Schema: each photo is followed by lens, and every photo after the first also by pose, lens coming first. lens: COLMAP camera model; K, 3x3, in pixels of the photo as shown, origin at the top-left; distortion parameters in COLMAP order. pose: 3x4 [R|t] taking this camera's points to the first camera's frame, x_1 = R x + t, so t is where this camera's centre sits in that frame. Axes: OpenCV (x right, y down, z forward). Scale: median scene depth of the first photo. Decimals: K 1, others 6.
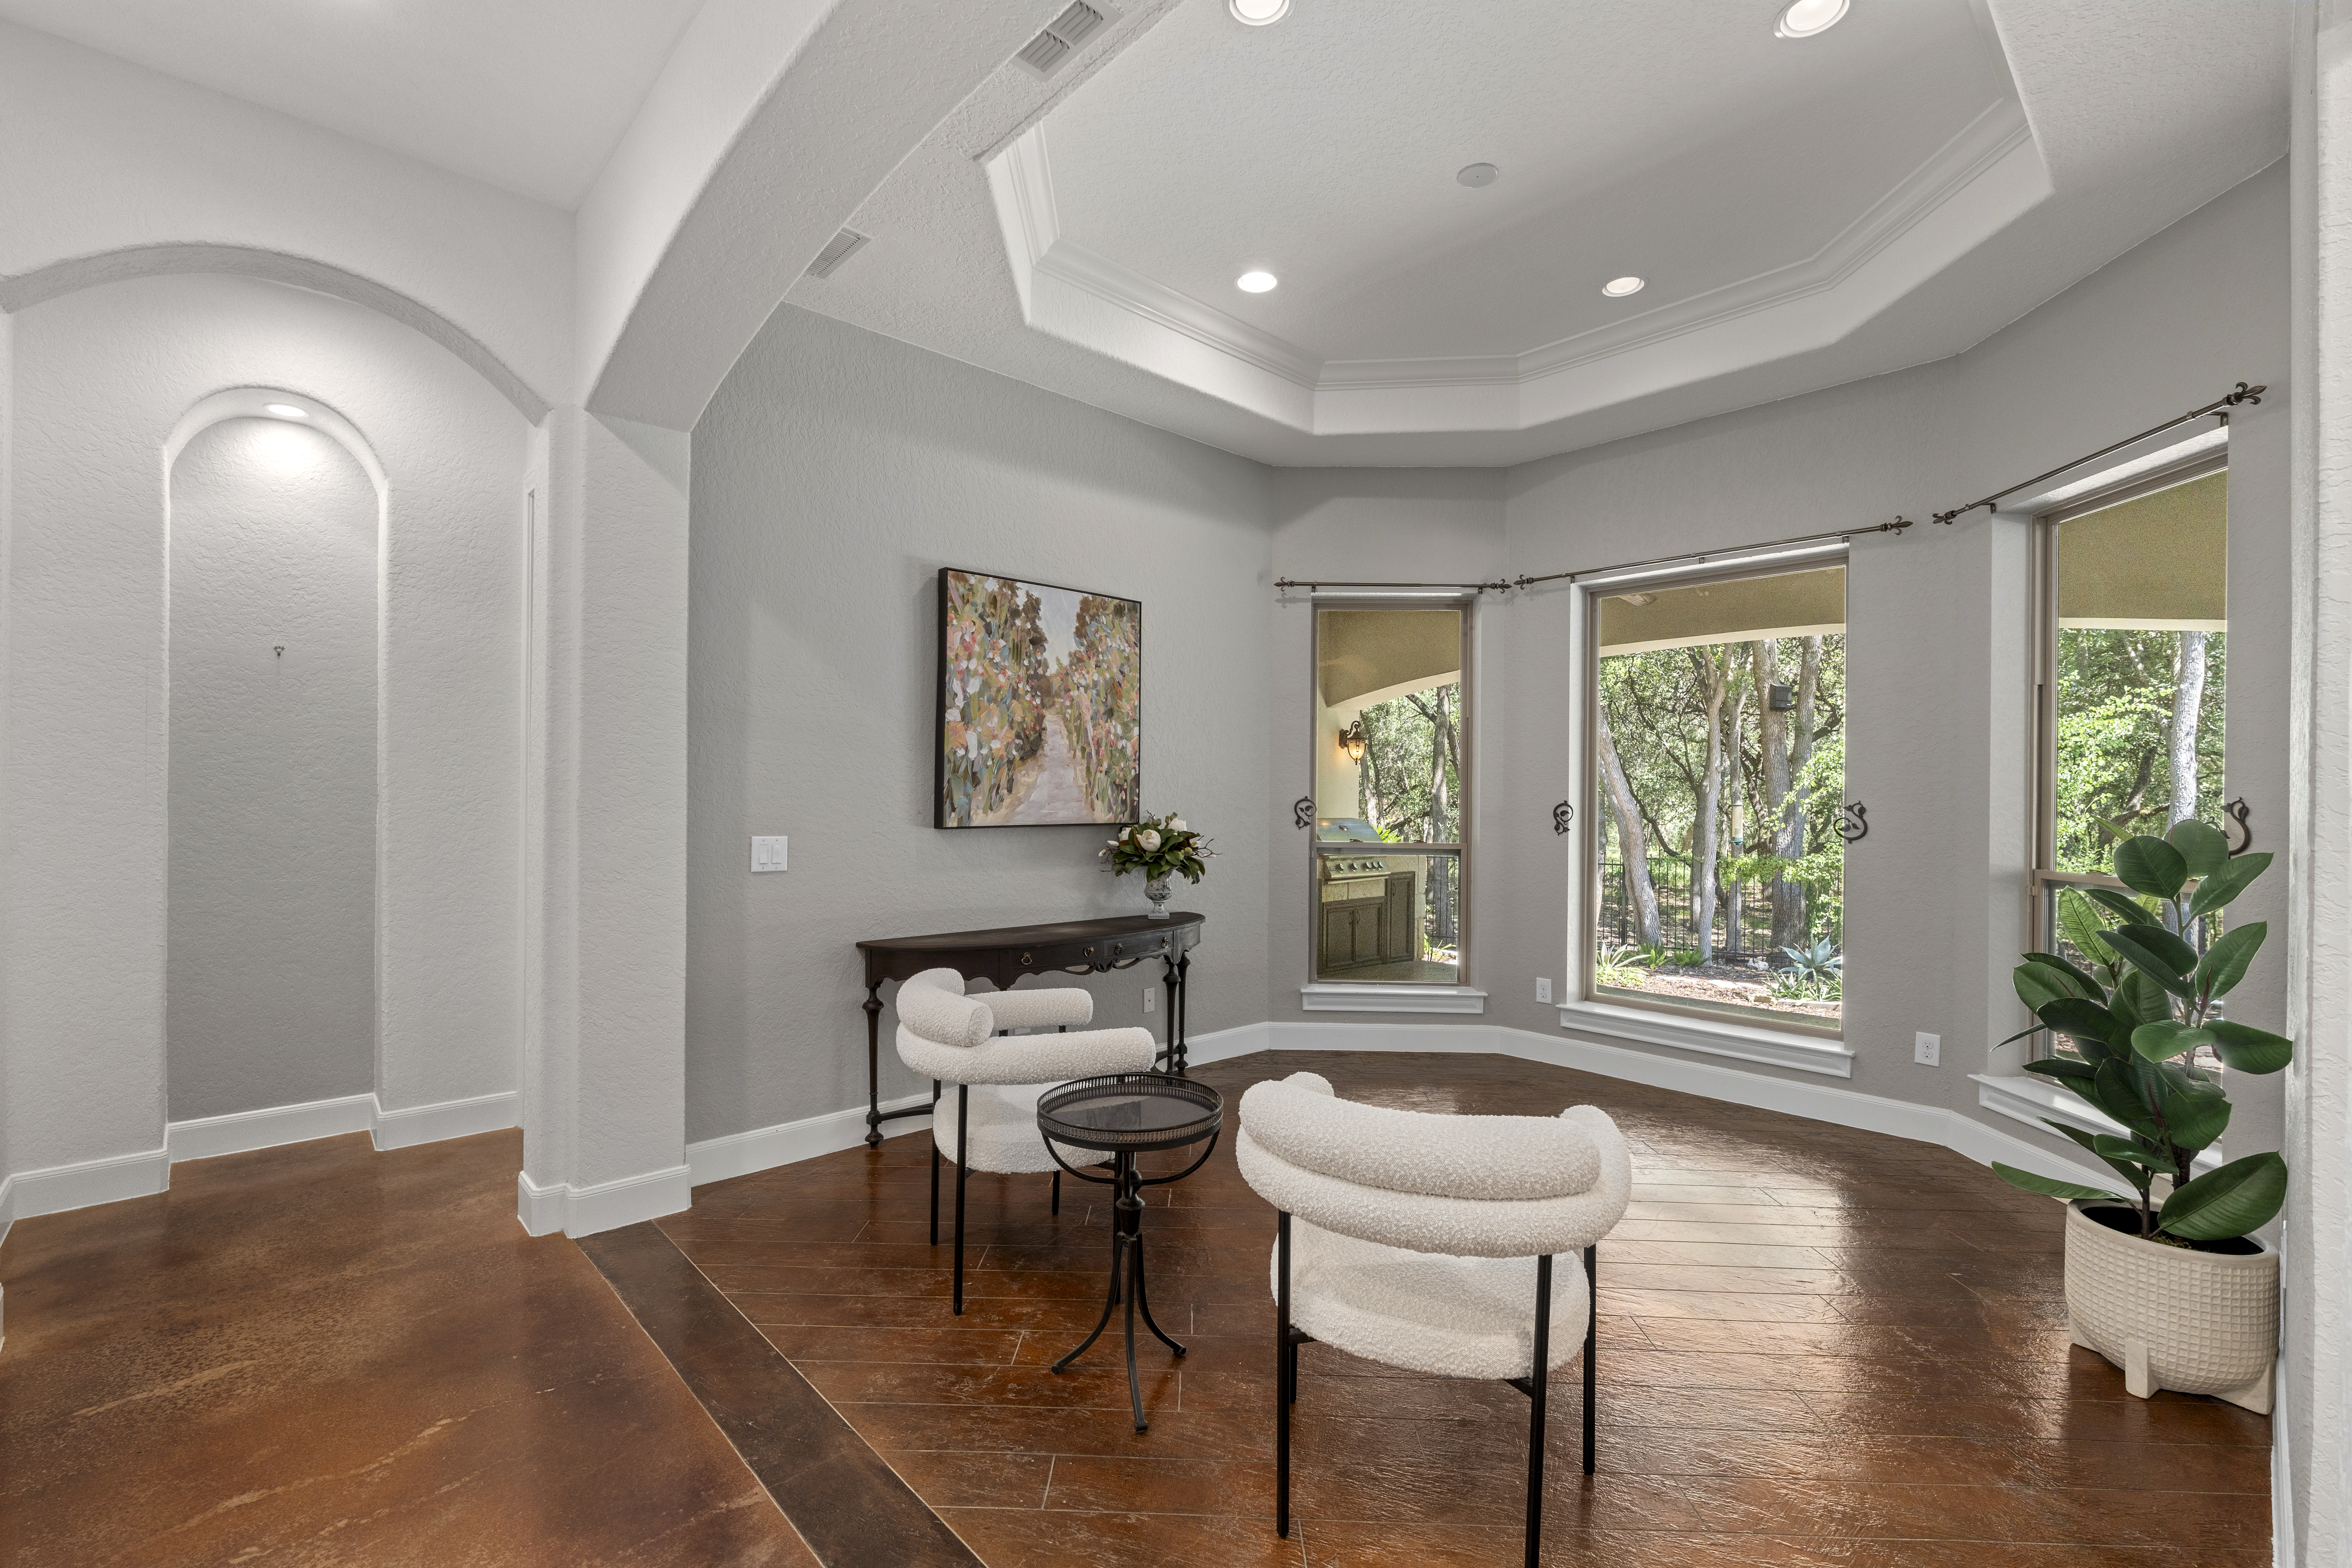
lens RADIAL K [[1030.4, 0, 1174.9], [0, 1030.4, 792.4], [0, 0, 1]] dist [-0.003673, 0.000813]
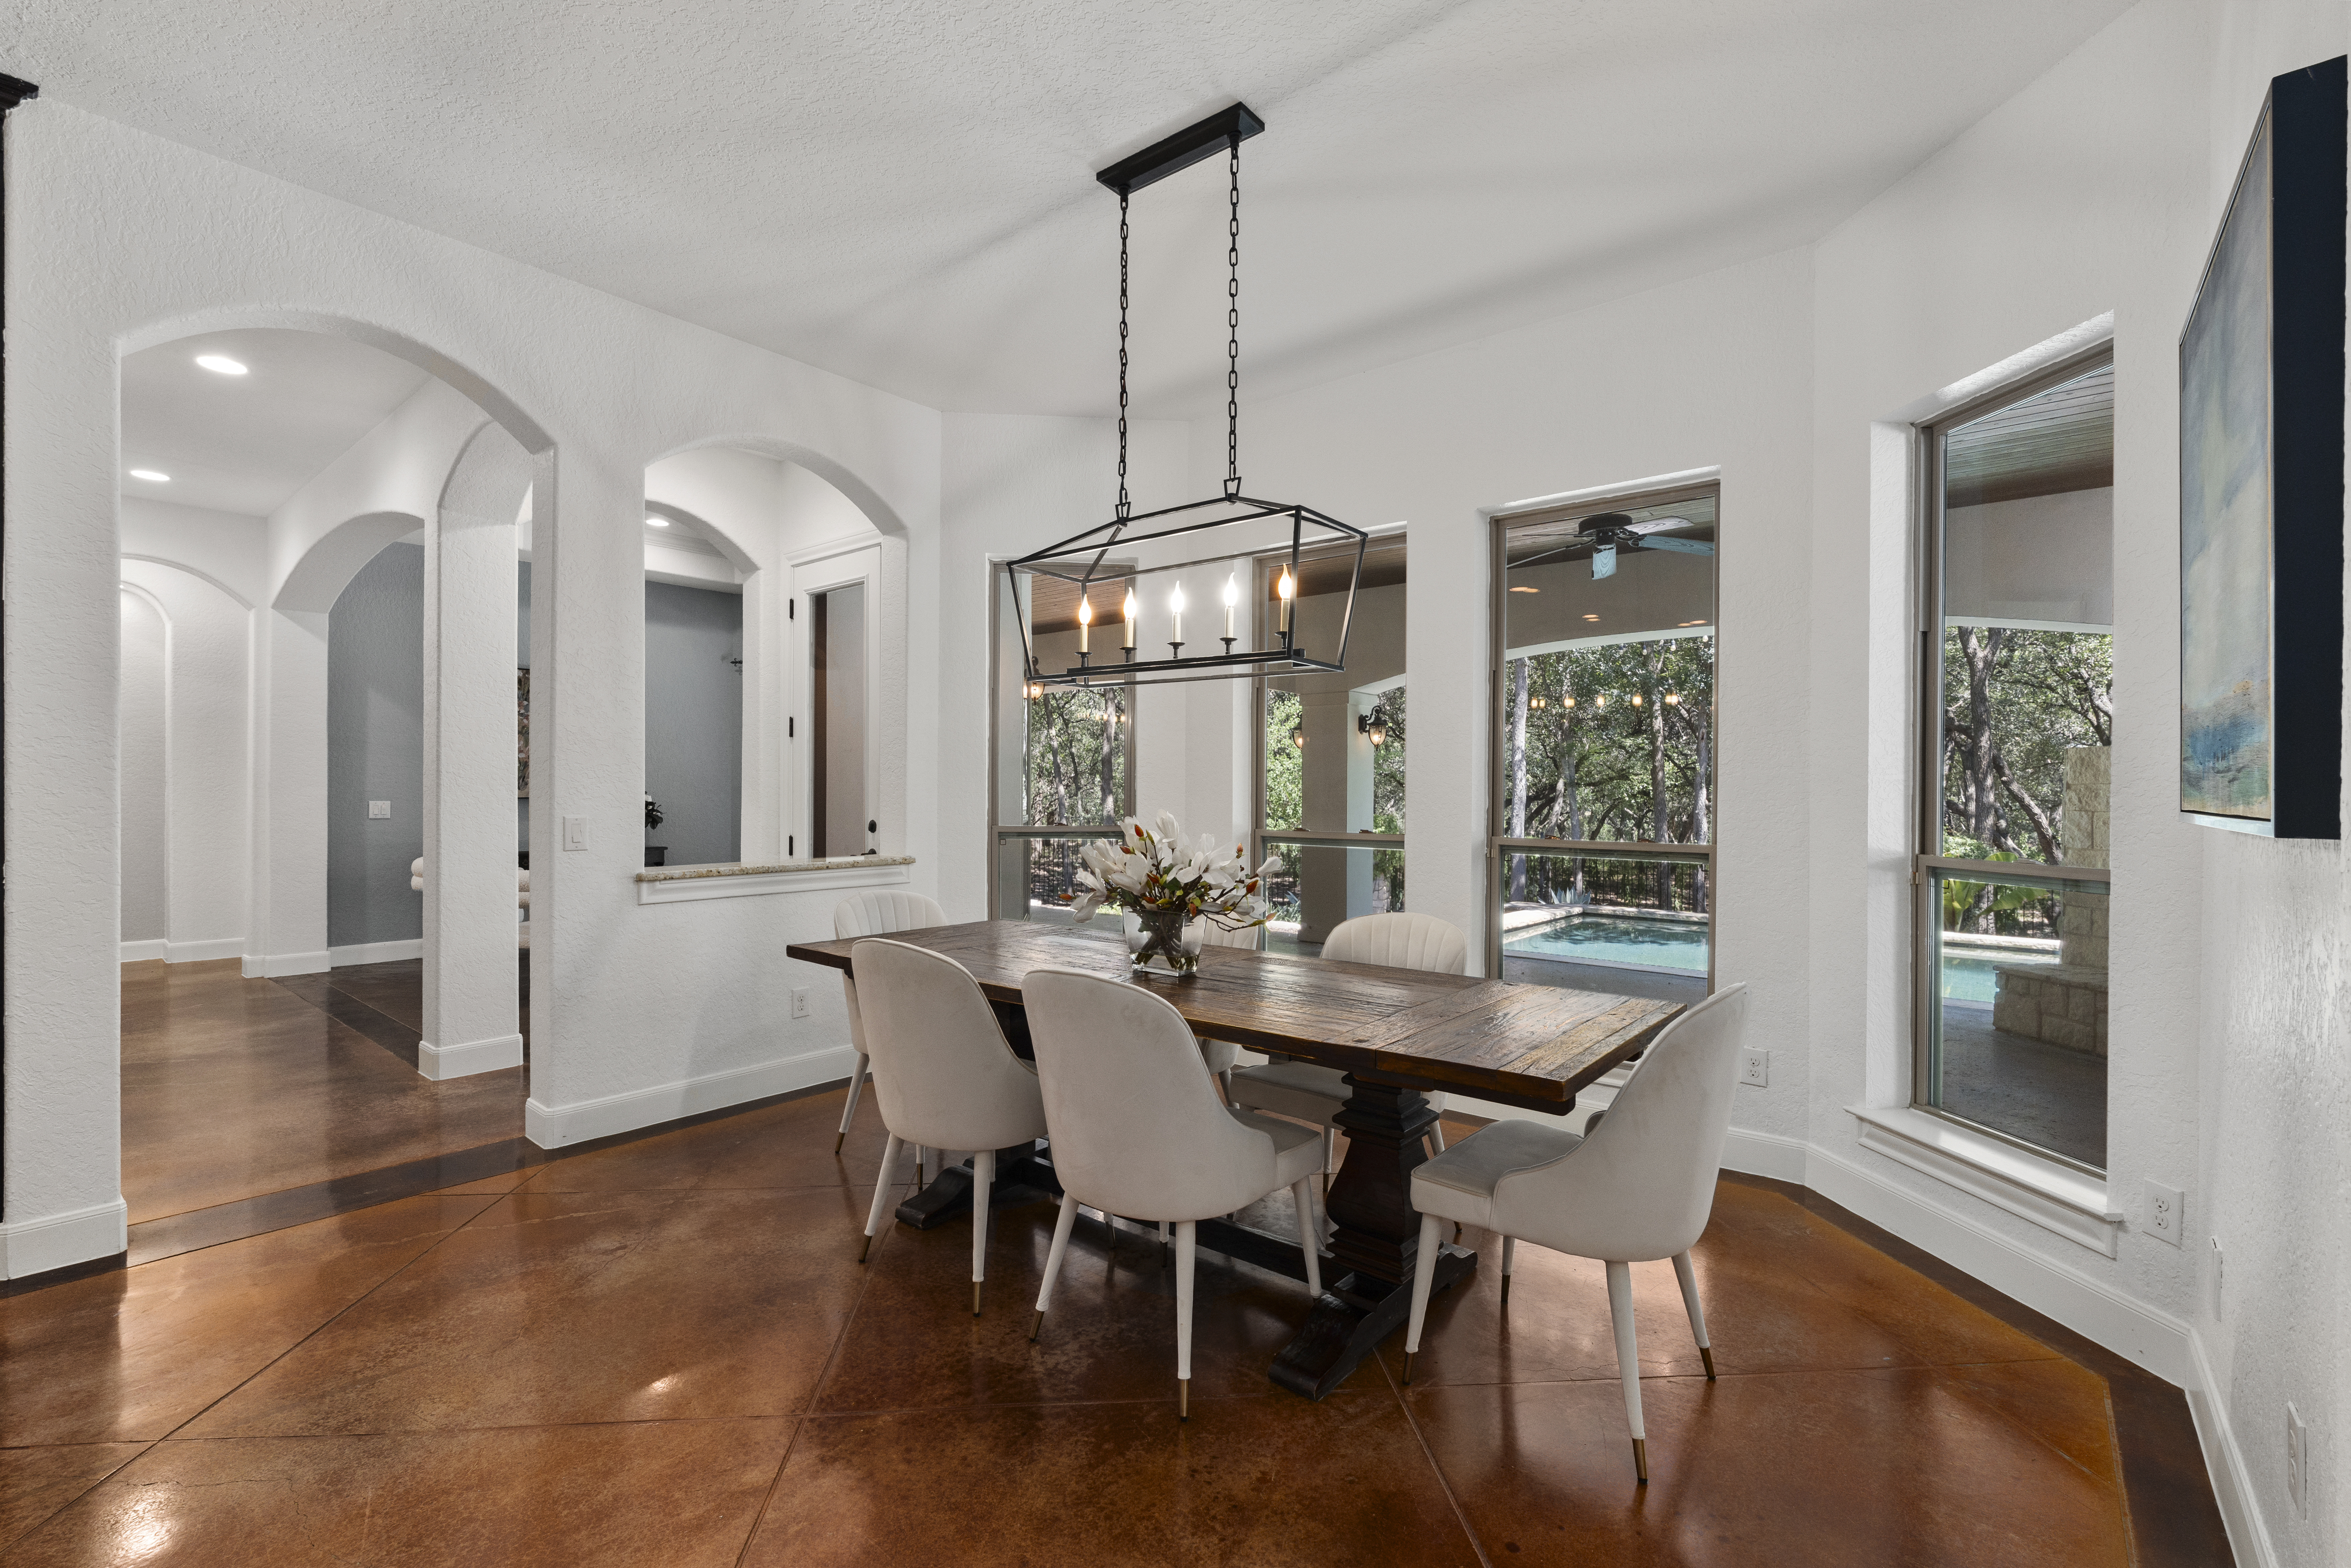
lens RADIAL K [[1029.9, 0, 1174.4], [0, 1029.9, 792.4], [0, 0, 1]] dist [-0.003673, 0.000813]
pose [[0.992123, -0.002945, 0.125235, 0.776163], [0.002457, 0.999989, 0.004050, 0.017731], [-0.125245, -0.003710, 0.992119, -1.038690]]
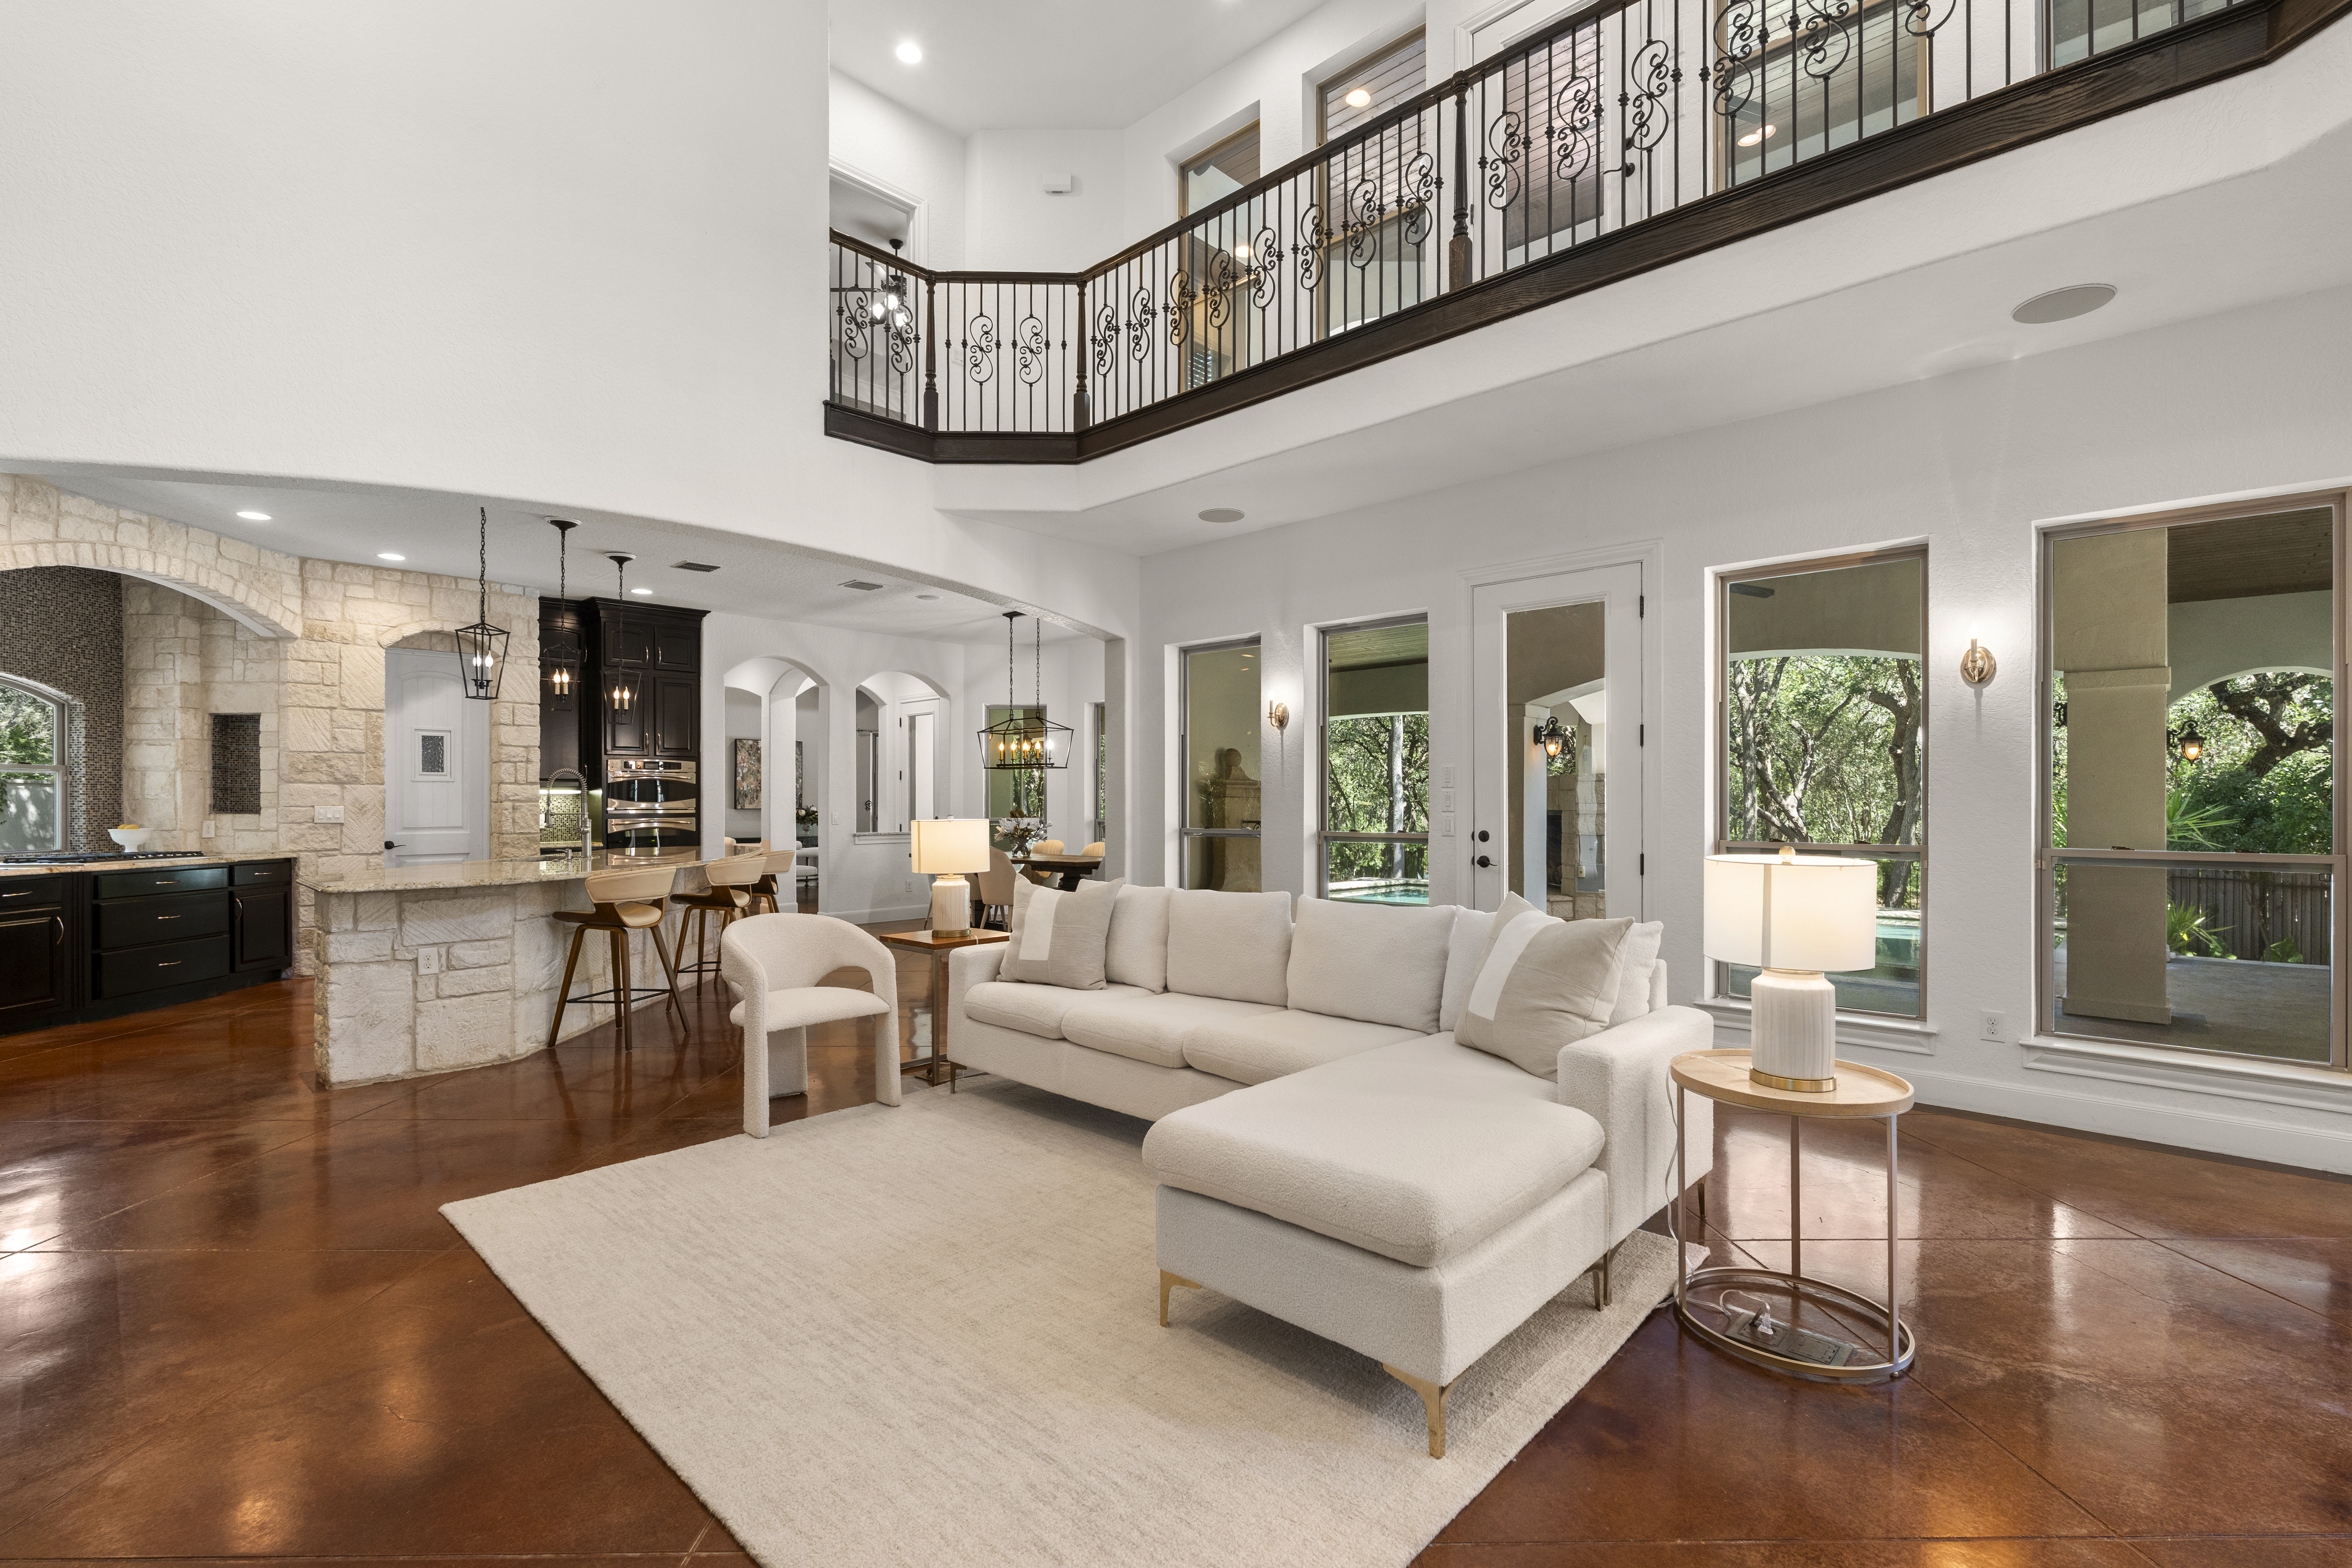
lens RADIAL K [[1046.9, 0, 1170.8], [0, 1046.9, 802.0], [0, 0, 1]] dist [-0.003688, 0.000322]
pose [[0.998163, -0.007389, 0.060136, 1.040348], [0.007334, 0.999972, 0.001124, 0.016555], [-0.060142, -0.000681, 0.998190, -2.675574]]
